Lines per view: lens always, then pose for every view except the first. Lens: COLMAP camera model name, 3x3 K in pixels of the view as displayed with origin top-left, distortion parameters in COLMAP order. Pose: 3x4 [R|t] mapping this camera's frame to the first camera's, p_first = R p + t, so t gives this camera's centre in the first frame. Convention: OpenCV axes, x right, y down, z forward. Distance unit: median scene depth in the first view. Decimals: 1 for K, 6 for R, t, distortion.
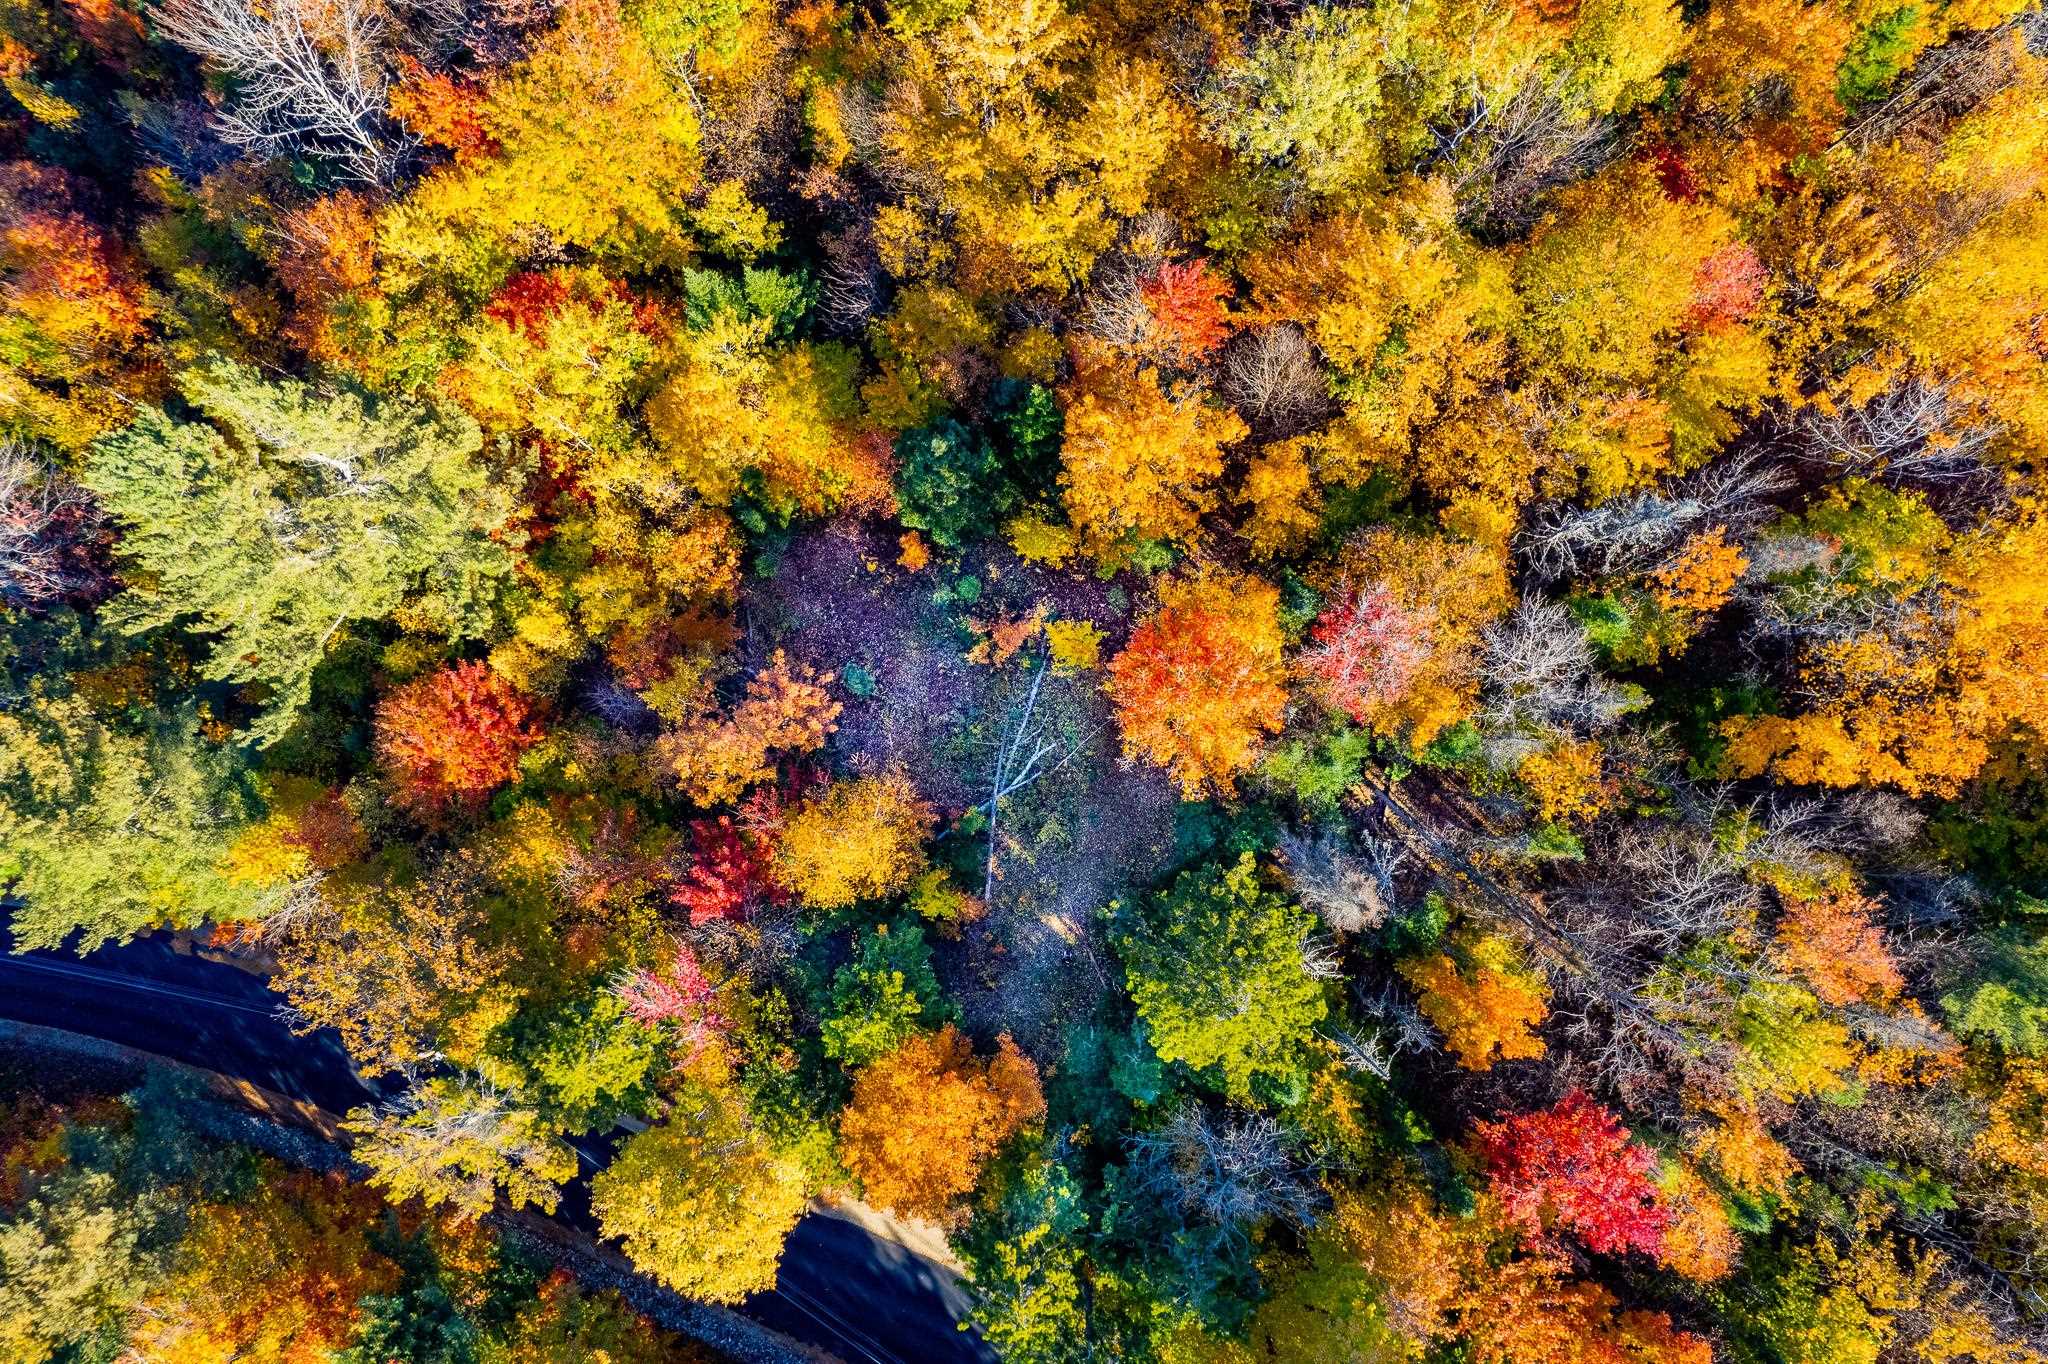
lens RADIAL K [[1309.4, 0, 1022.8], [0, 1309.4, 687.2], [0, 0, 1]] dist [-0.073978, 0.064273]
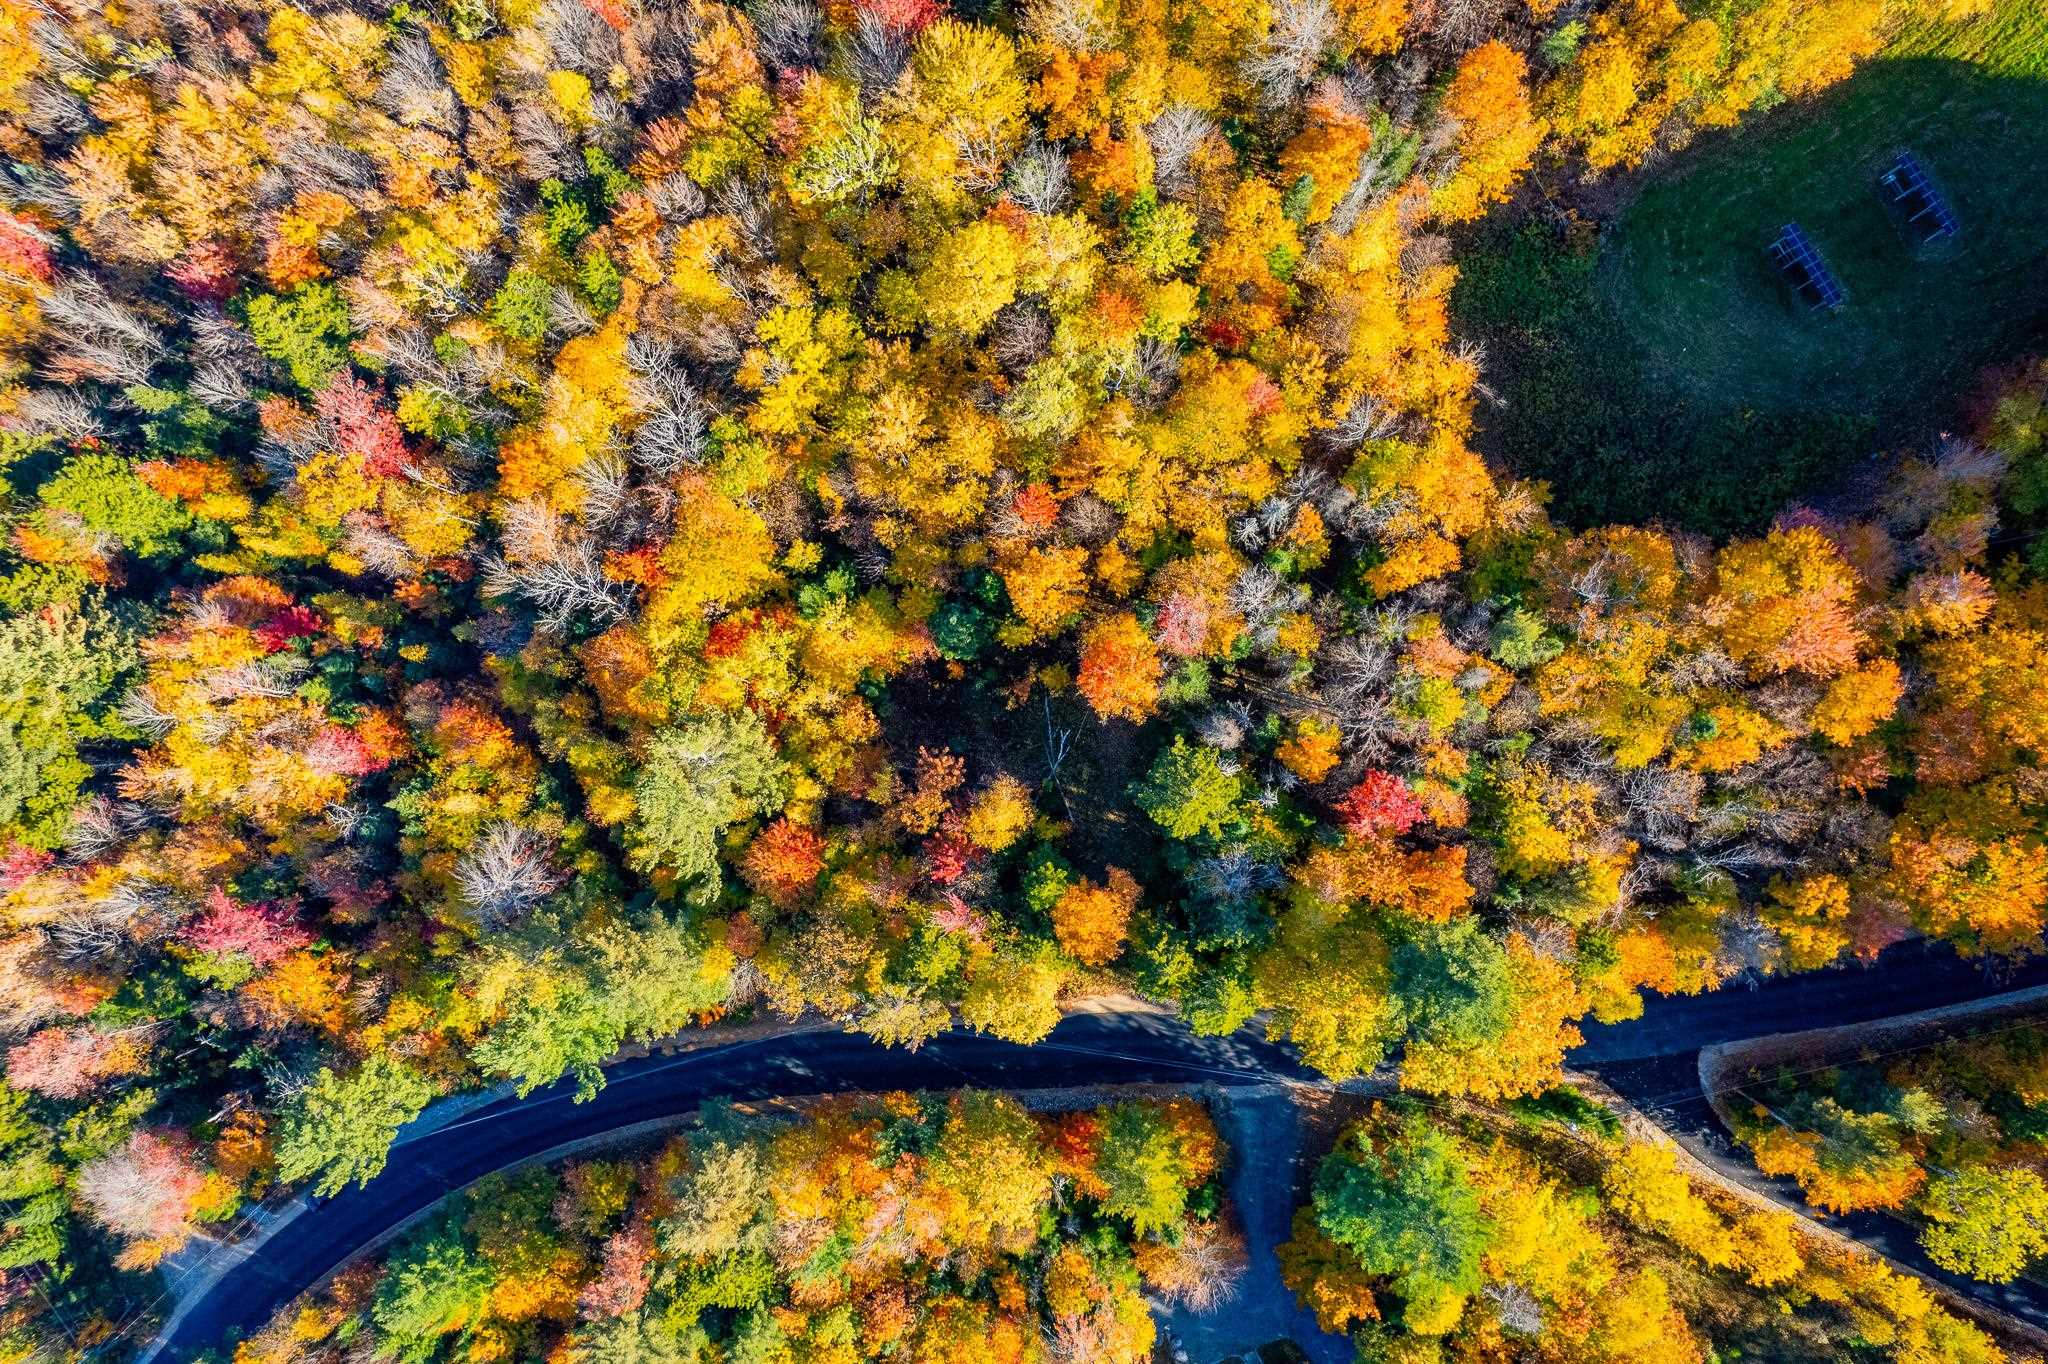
lens RADIAL K [[1309.4, 0, 1023.9], [0, 1309.4, 685.4], [0, 0, 1]] dist [-0.073978, 0.064273]
pose [[0.901798, -0.432005, 0.011459, -0.033087], [0.432130, 0.901723, -0.012653, -0.021072], [-0.004867, 0.016362, 0.999854, -1.007246]]
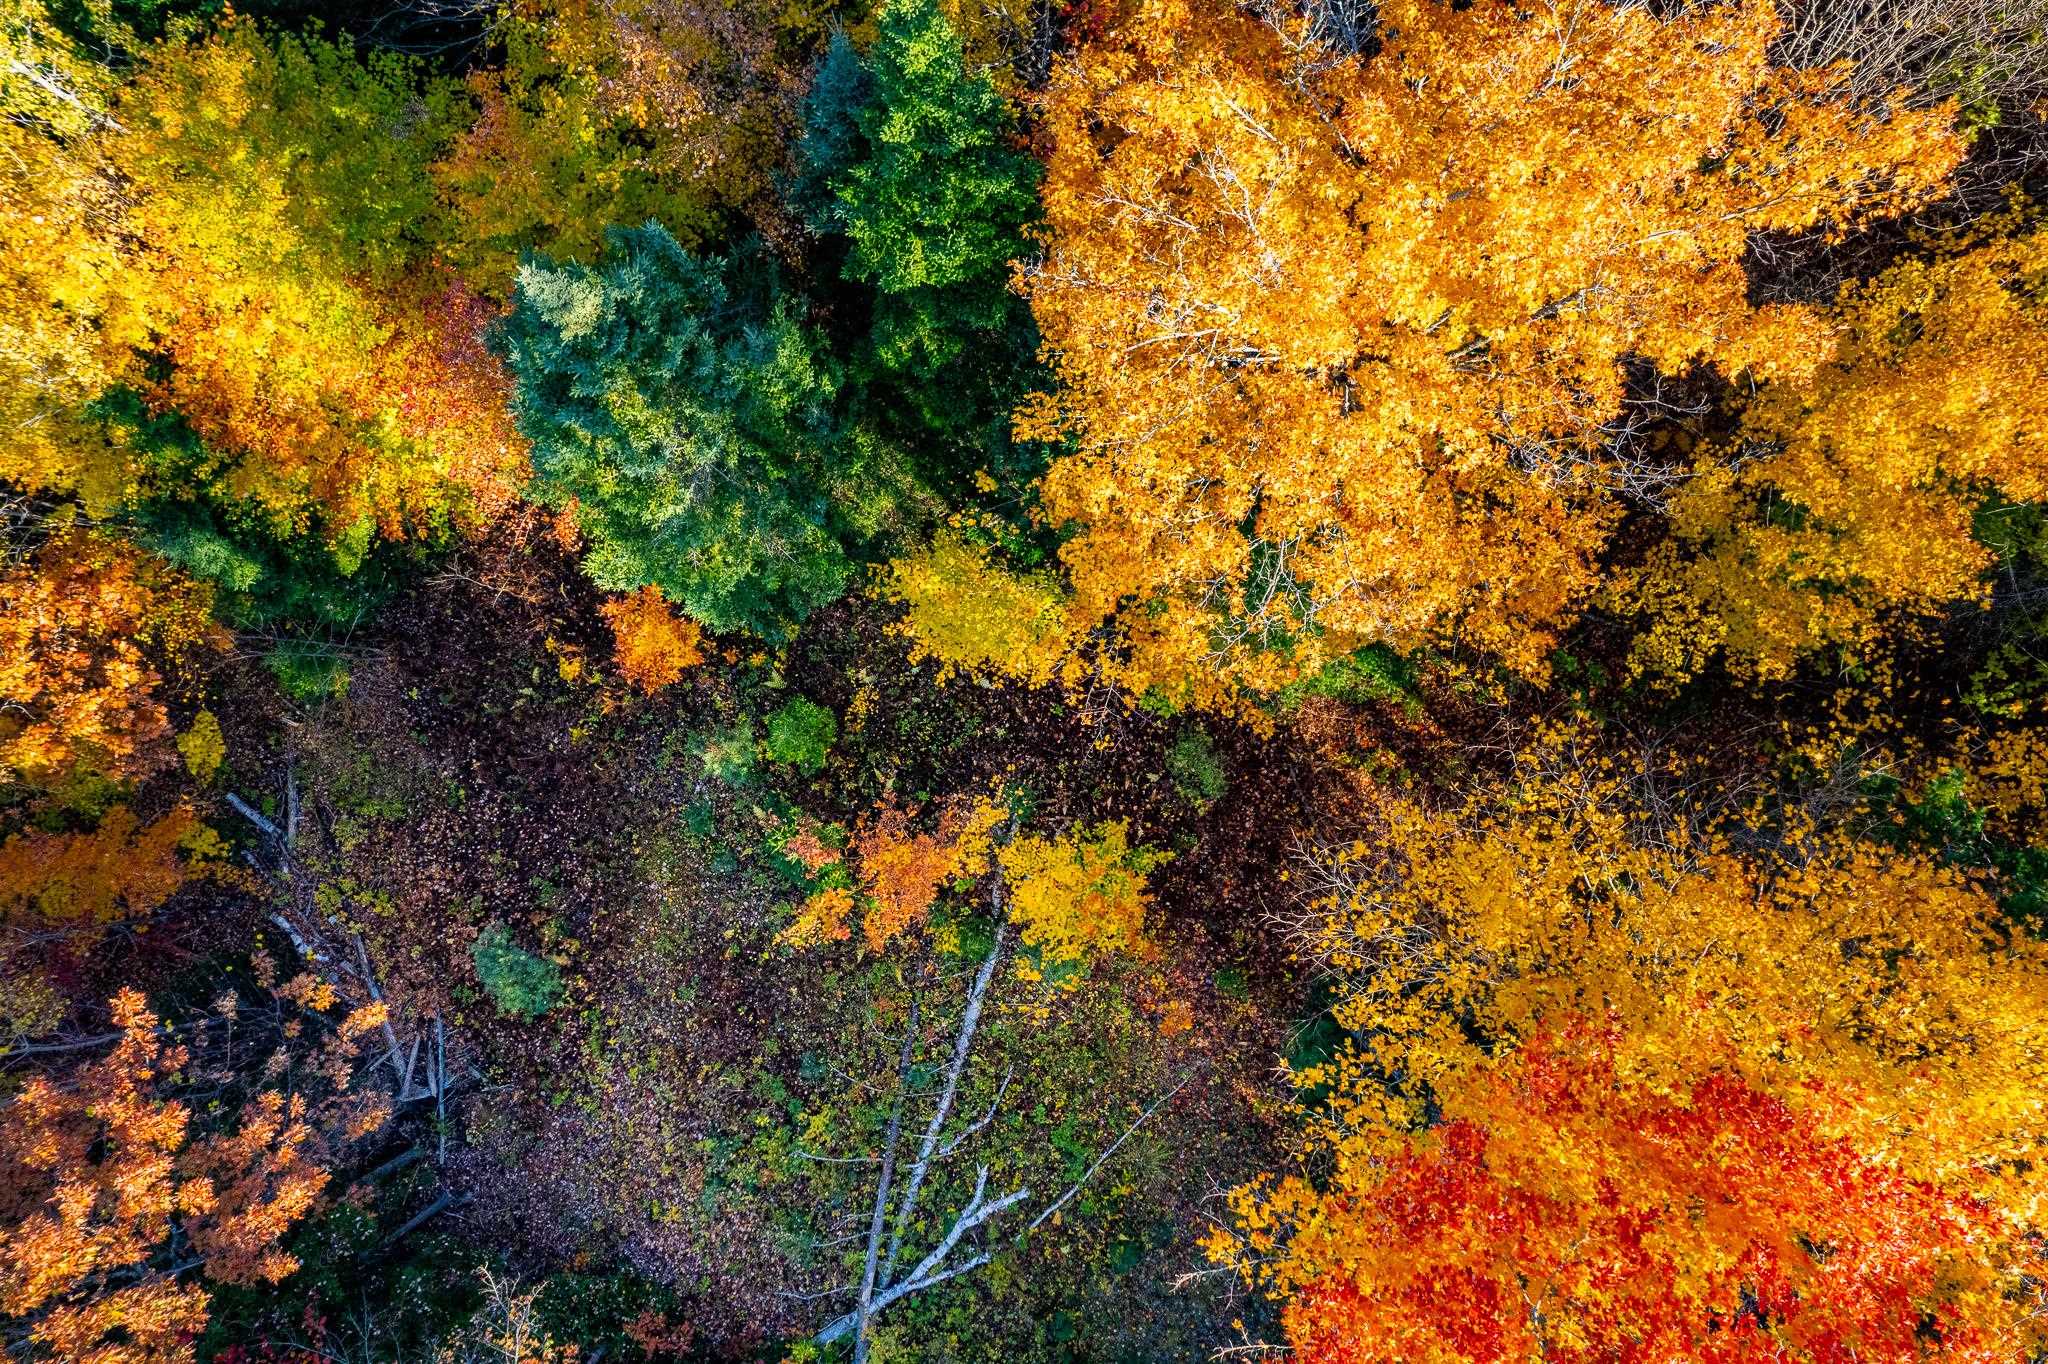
lens RADIAL K [[1309.4, 0, 1023.6], [0, 1309.4, 680.9], [0, 0, 1]] dist [-0.073978, 0.064273]
pose [[0.999982, -0.004819, 0.003480, 0.026310], [0.004825, 0.999987, -0.001770, -0.107176], [-0.003472, 0.001787, 0.999992, 0.740686]]
